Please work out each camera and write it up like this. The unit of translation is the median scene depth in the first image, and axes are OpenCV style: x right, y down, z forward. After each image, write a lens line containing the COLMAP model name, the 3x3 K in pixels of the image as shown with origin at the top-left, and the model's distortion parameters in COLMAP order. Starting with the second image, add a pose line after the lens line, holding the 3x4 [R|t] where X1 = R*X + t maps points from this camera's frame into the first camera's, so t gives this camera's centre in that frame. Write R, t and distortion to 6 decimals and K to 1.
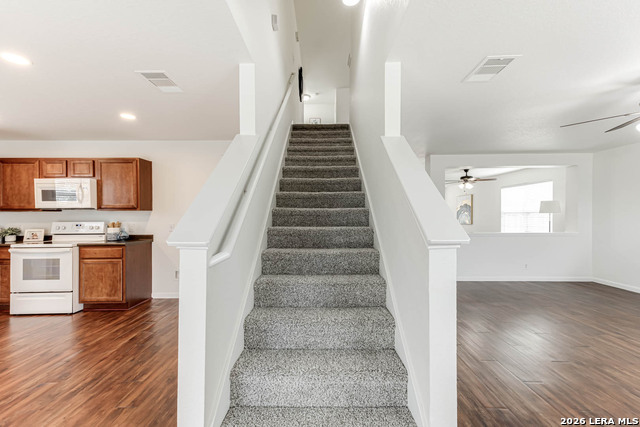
lens RADIAL K [[289.8, 0, 318.9], [0, 289.8, 219.0], [0, 0, 1]] dist [0.014149, 0.000942]
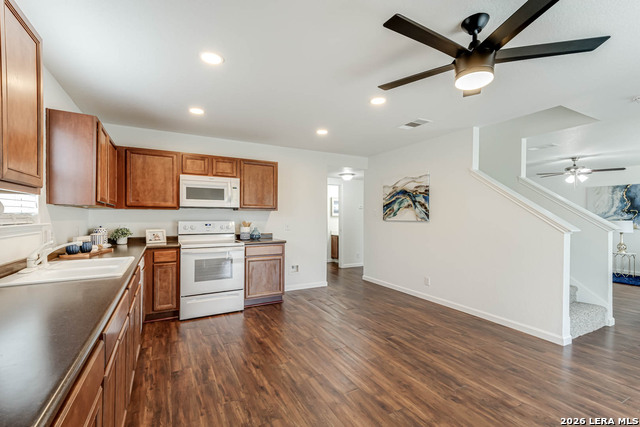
lens RADIAL K [[289.8, 0, 318.7], [0, 289.8, 216.9], [0, 0, 1]] dist [0.014149, 0.000942]
pose [[0.874843, 0.009009, 0.484324, -1.005683], [-0.002212, 0.999891, -0.014604, 0.009065], [-0.484402, 0.011704, 0.874767, -0.017148]]
